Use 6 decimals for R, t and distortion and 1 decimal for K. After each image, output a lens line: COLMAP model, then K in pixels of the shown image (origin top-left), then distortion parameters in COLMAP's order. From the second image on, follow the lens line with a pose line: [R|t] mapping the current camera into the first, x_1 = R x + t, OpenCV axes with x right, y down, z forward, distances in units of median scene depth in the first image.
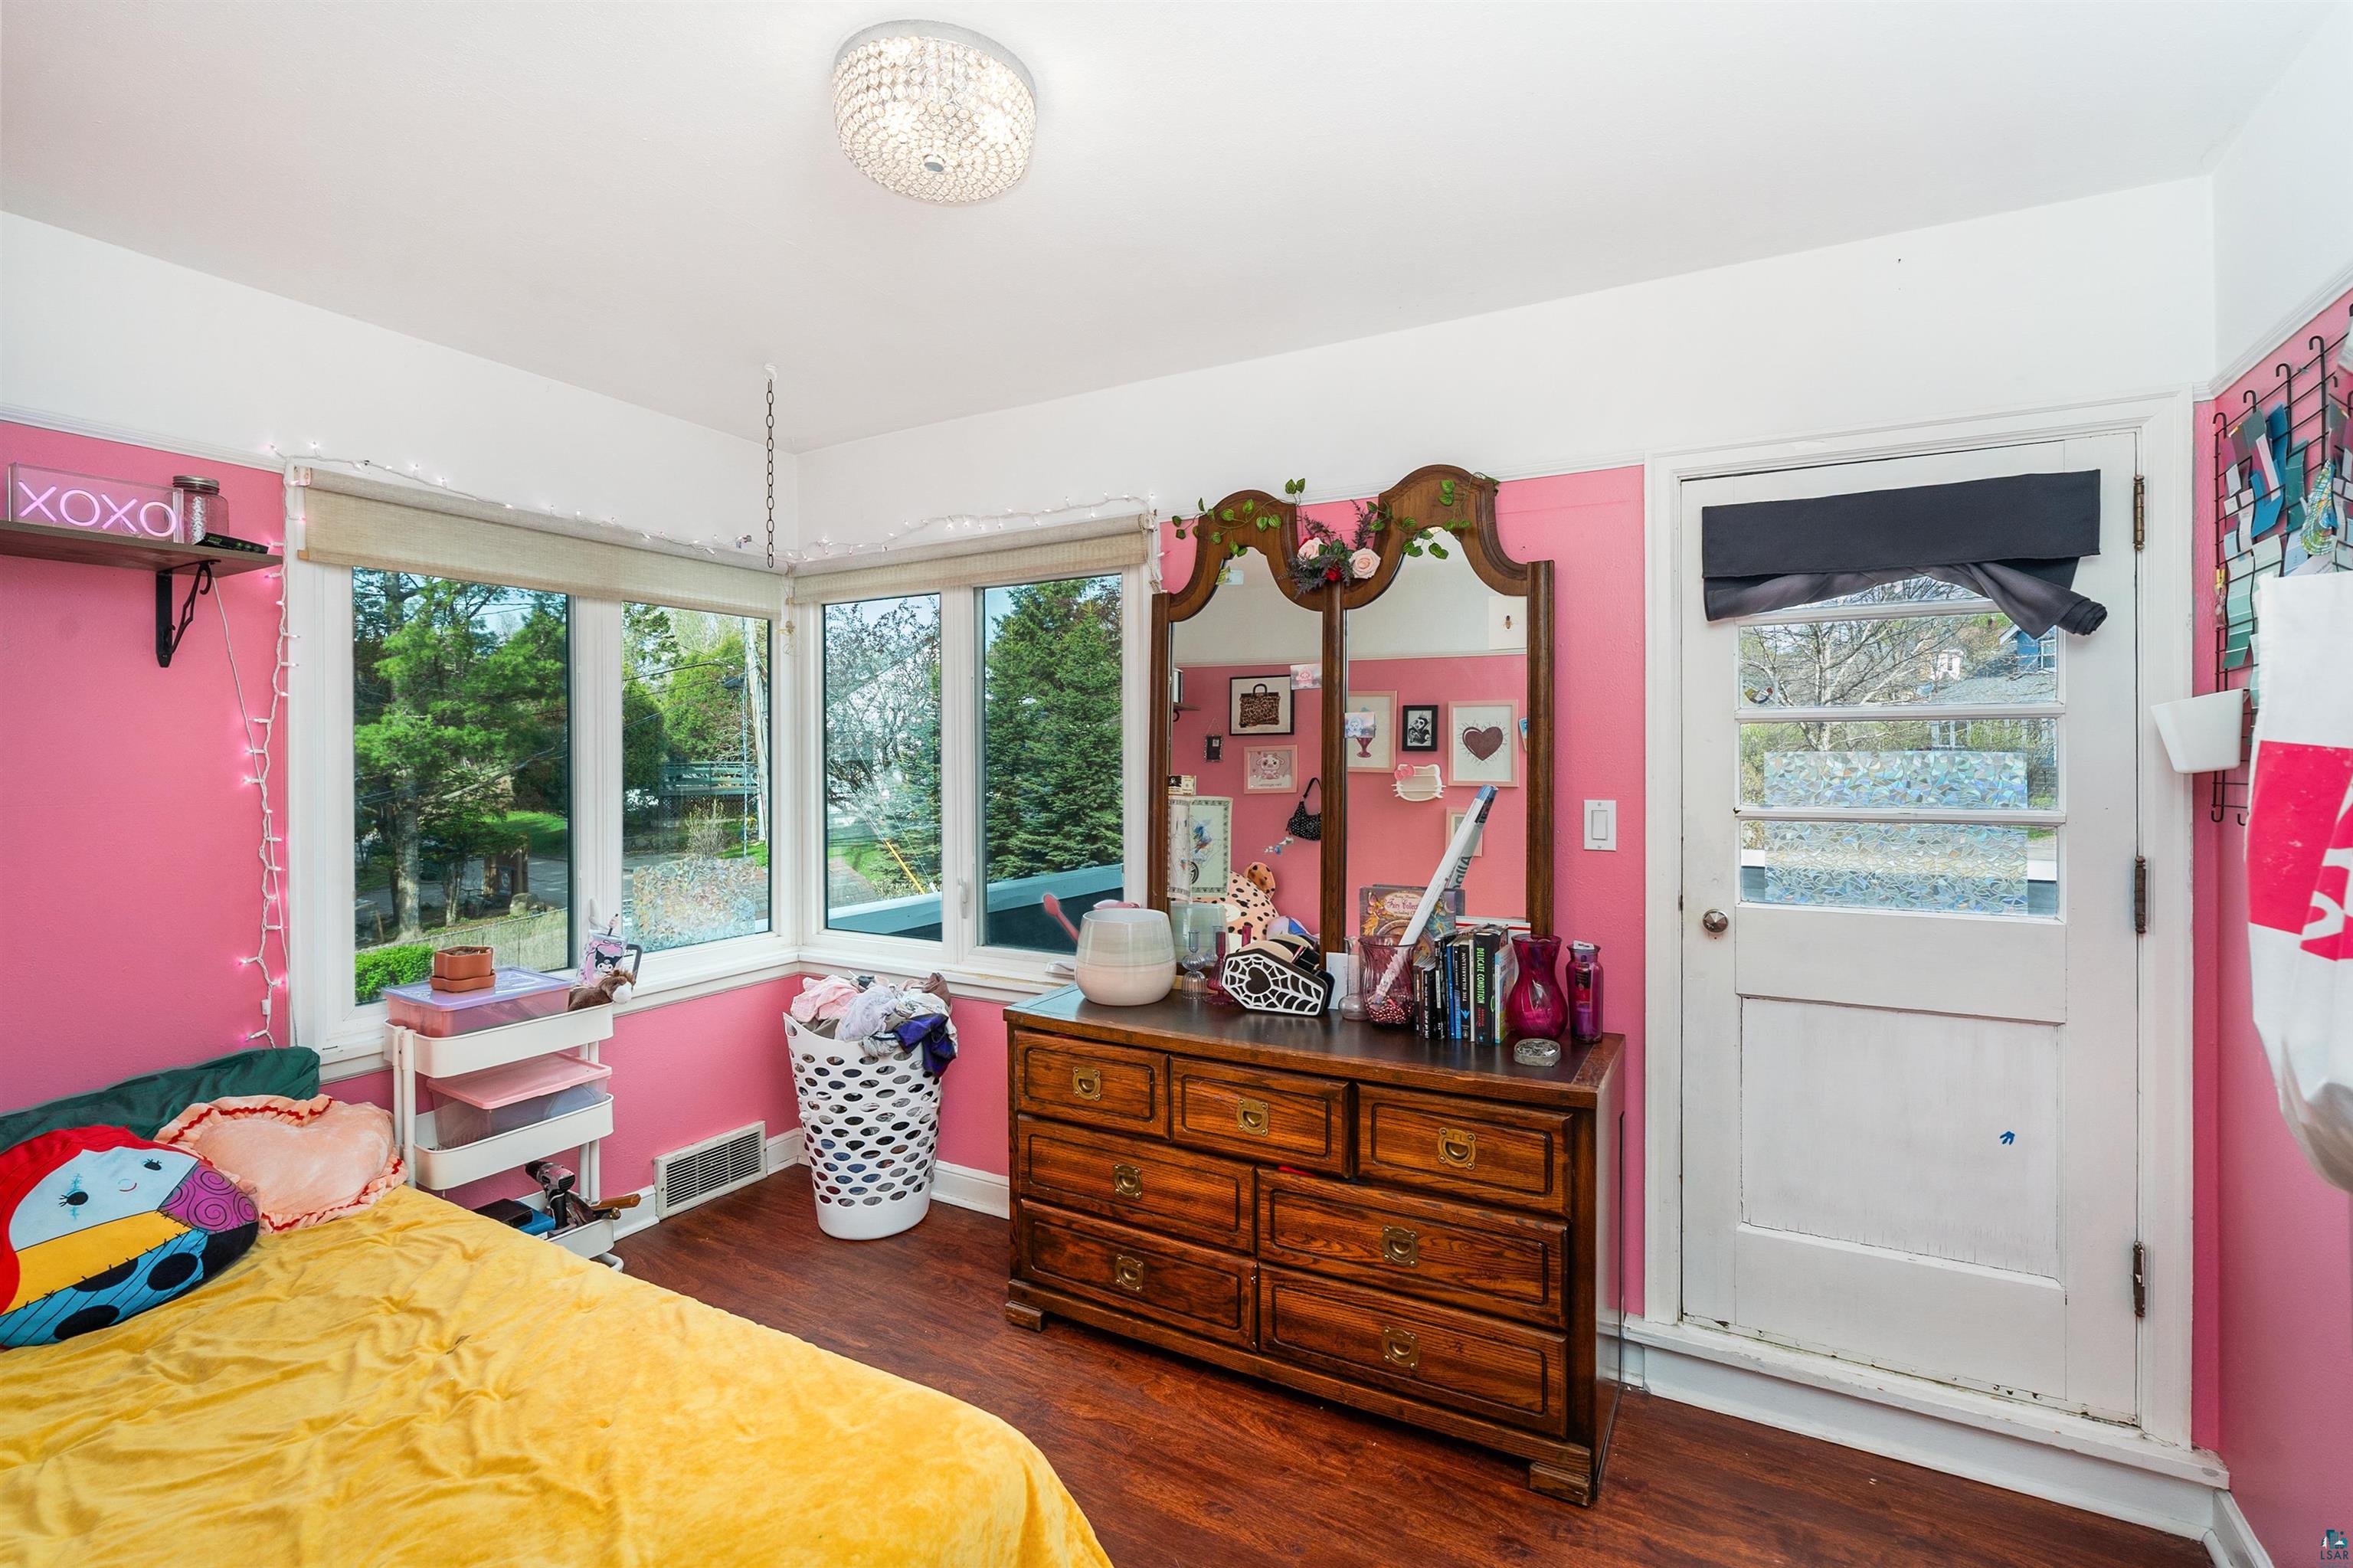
lens RADIAL K [[1061.3, 0, 1185.6], [0, 1061.3, 770.4], [0, 0, 1]] dist [-0.007881, 0.002577]
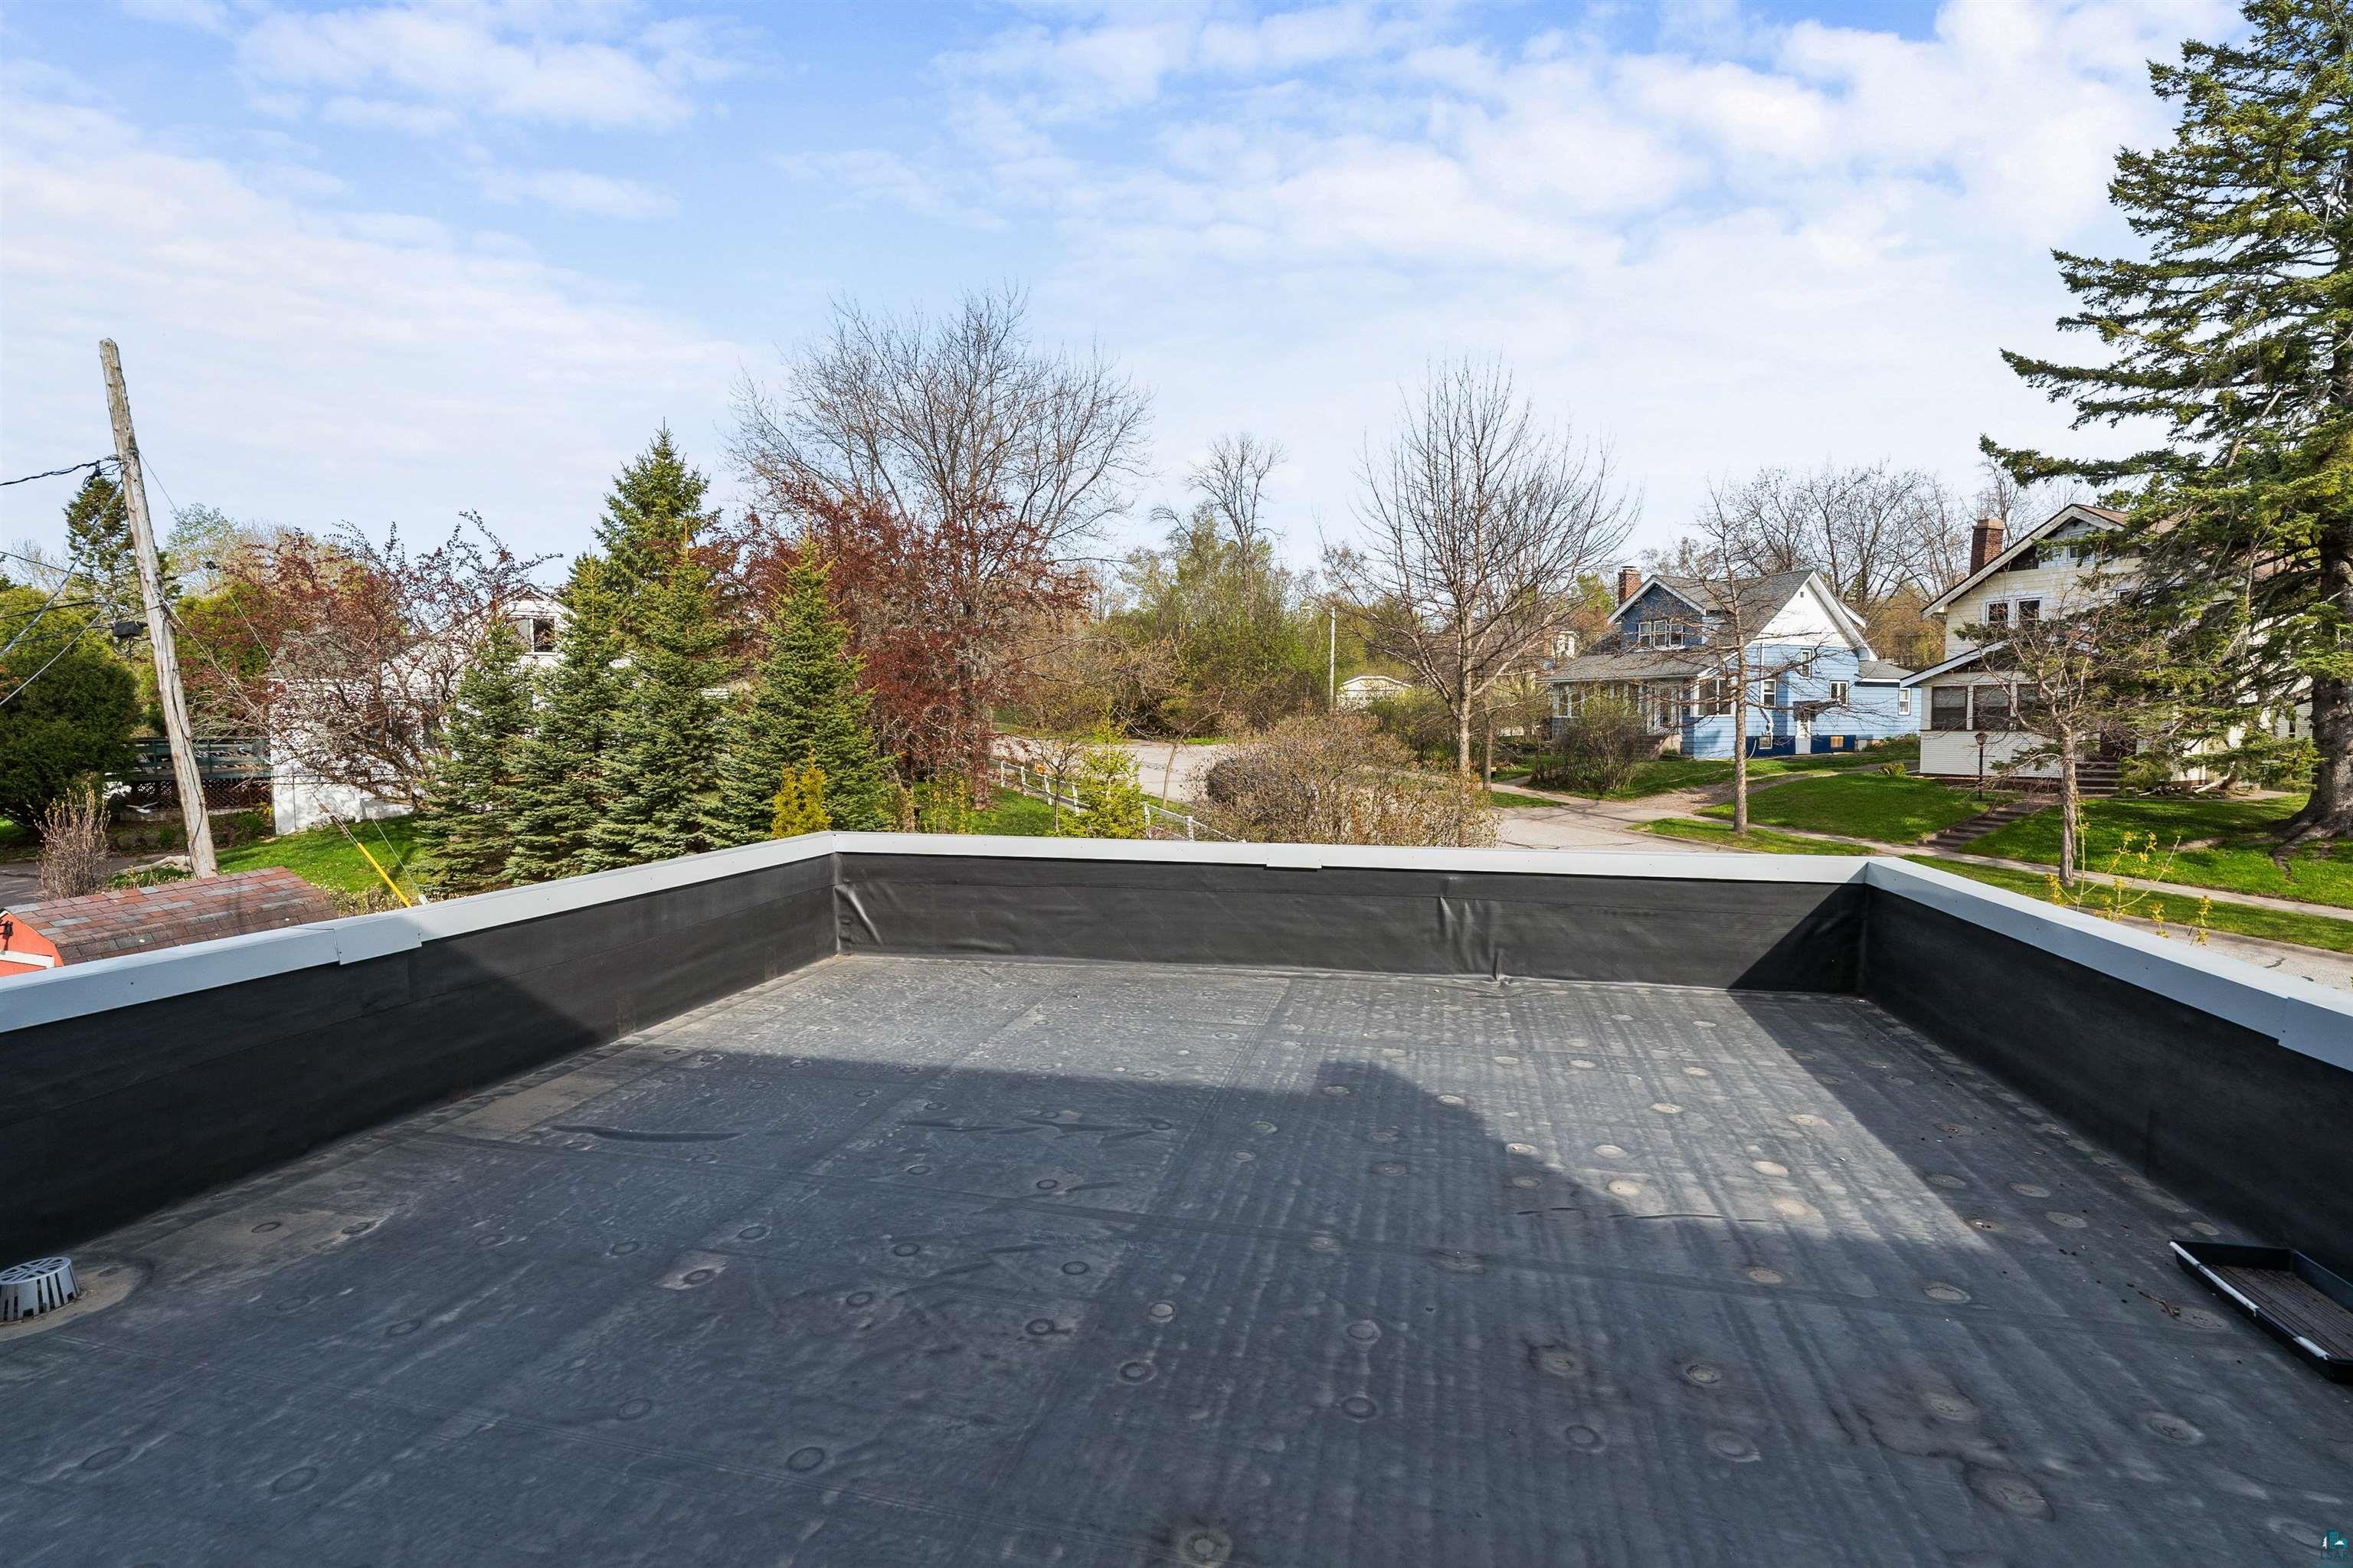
lens RADIAL K [[1061.3, 0, 1173.5], [0, 1061.3, 787.2], [0, 0, 1]] dist [-0.007881, 0.002577]
pose [[0.962887, -0.018052, 0.269302, 0.597980], [0.006606, 0.999038, 0.043347, -0.005817], [-0.269826, -0.039959, 0.962080, 0.947325]]
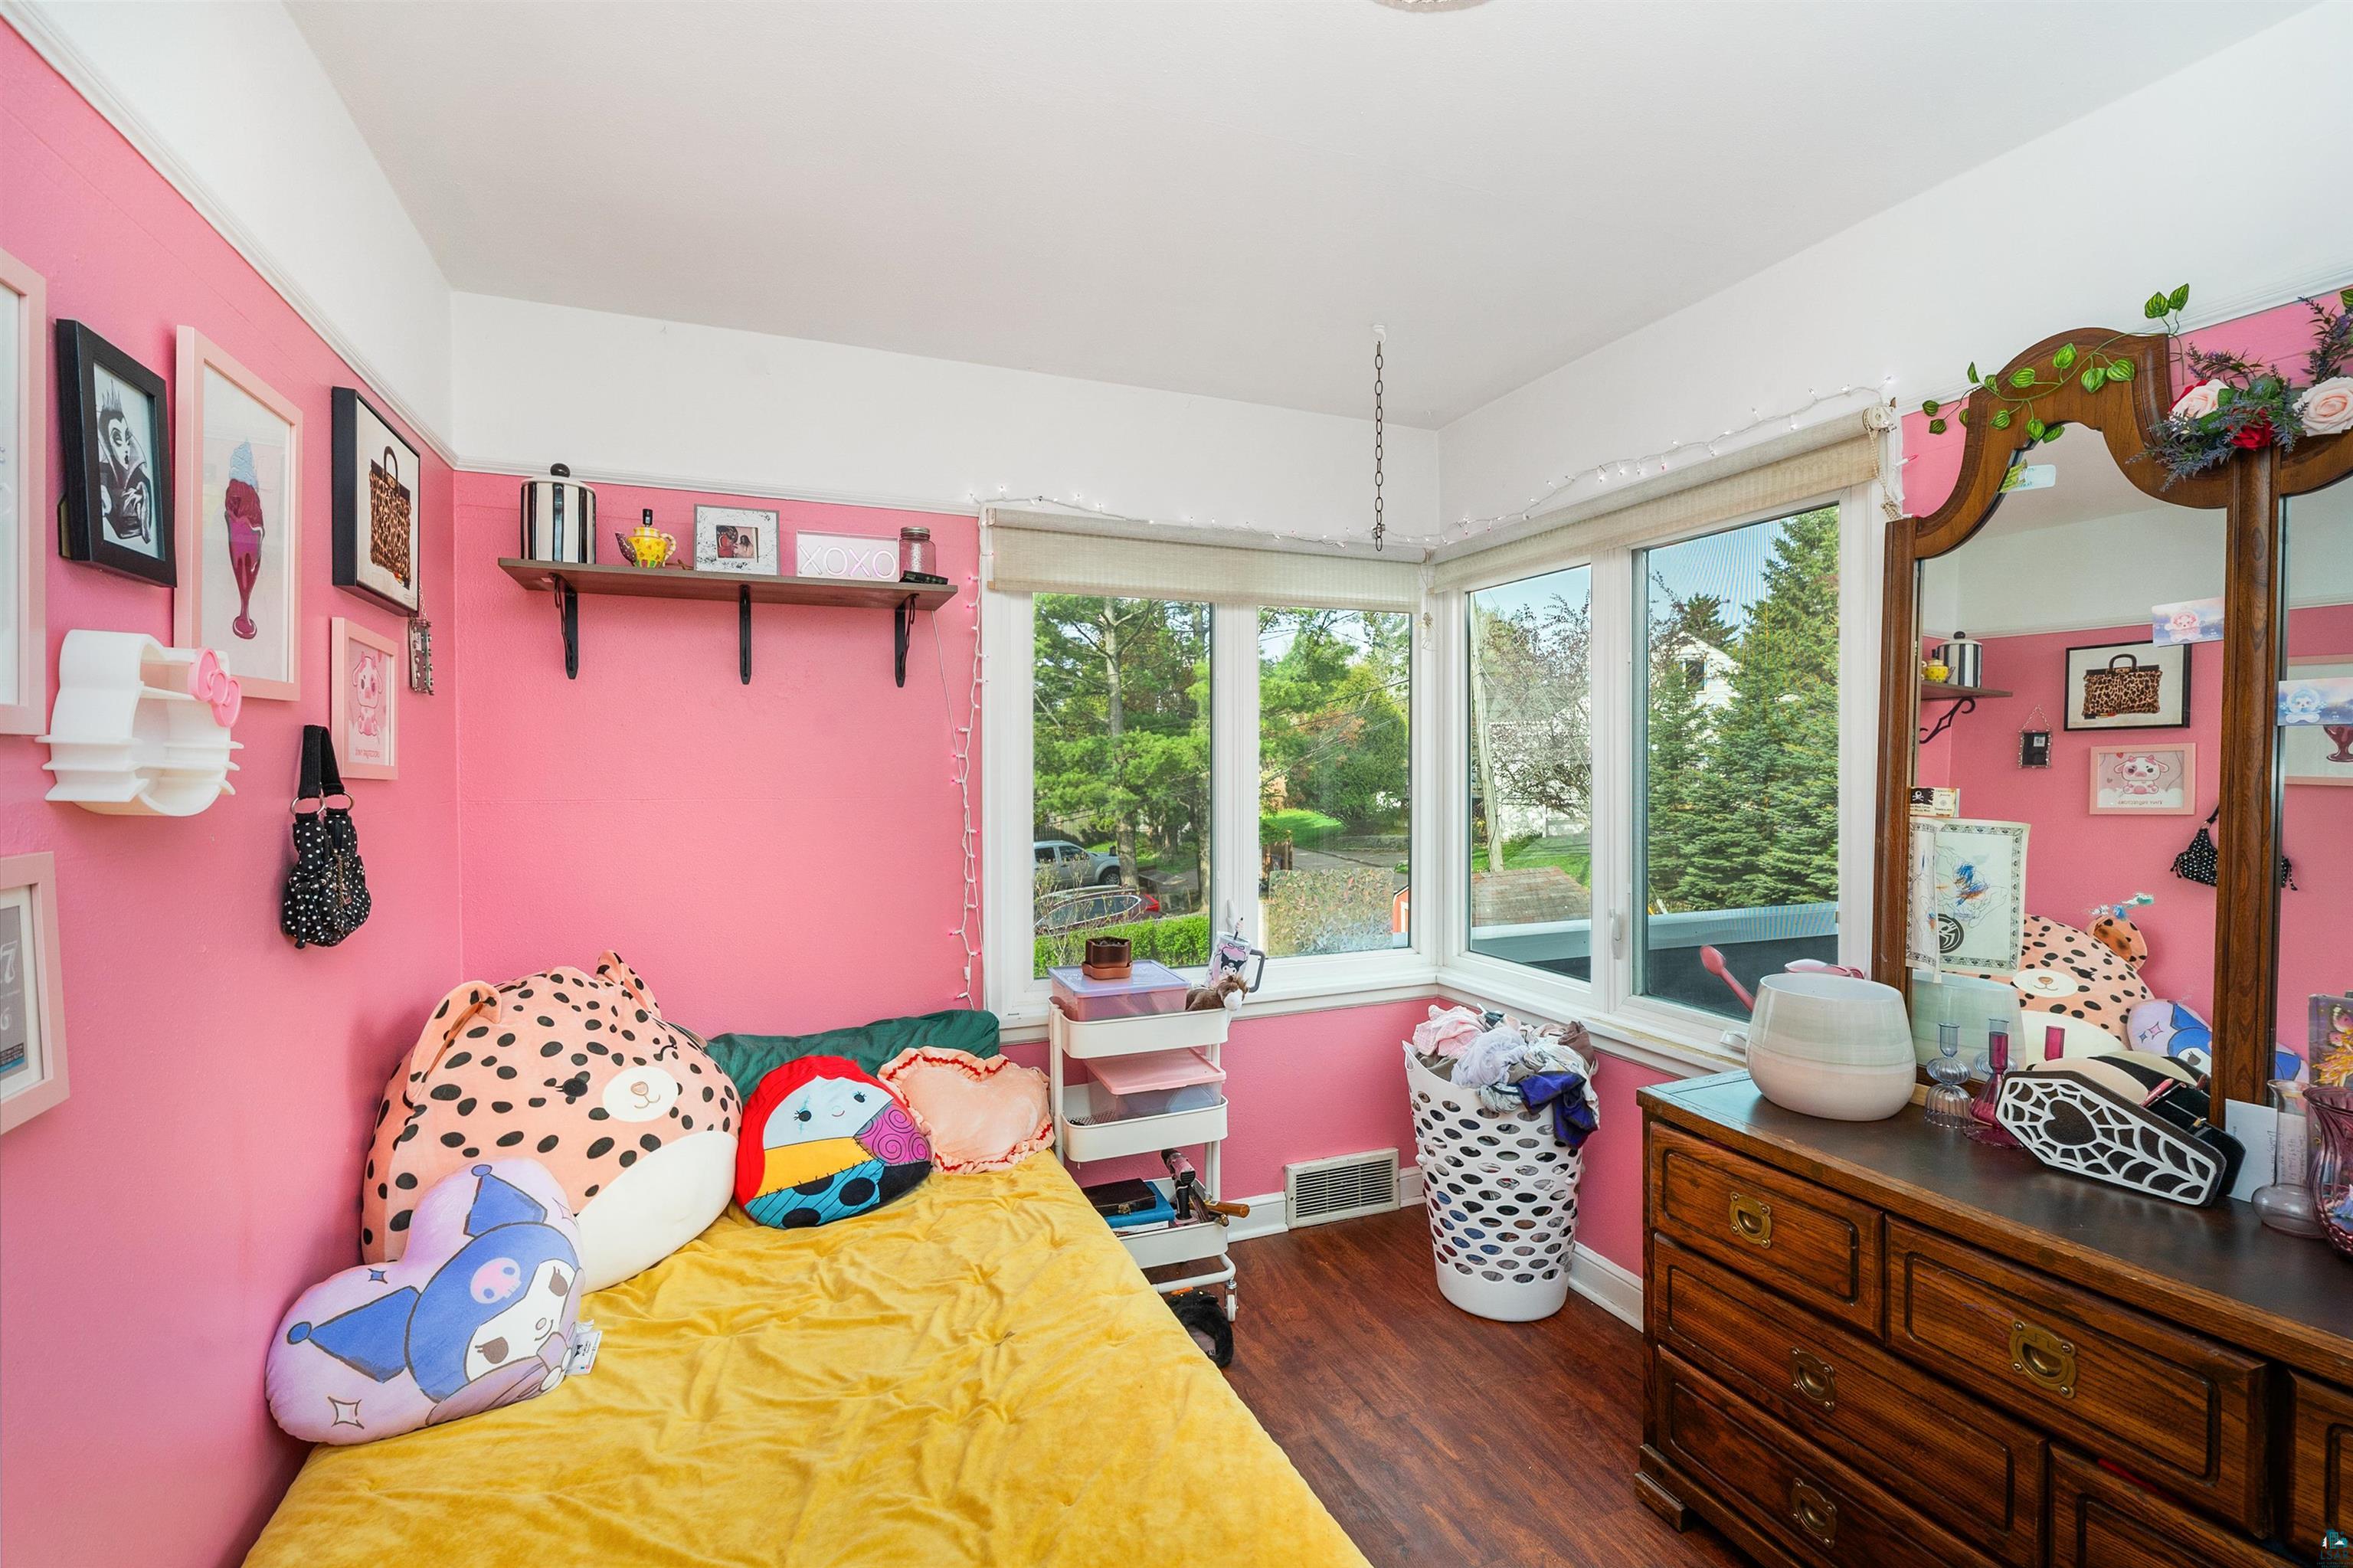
lens RADIAL K [[1061.3, 0, 1179.3], [0, 1061.3, 782.4], [0, 0, 1]] dist [-0.007881, 0.002577]
pose [[0.781945, 0.011859, -0.623235, 0.039613], [-0.008055, 0.999928, 0.008922, -0.000621], [0.623296, -0.001956, 0.781984, 0.180299]]
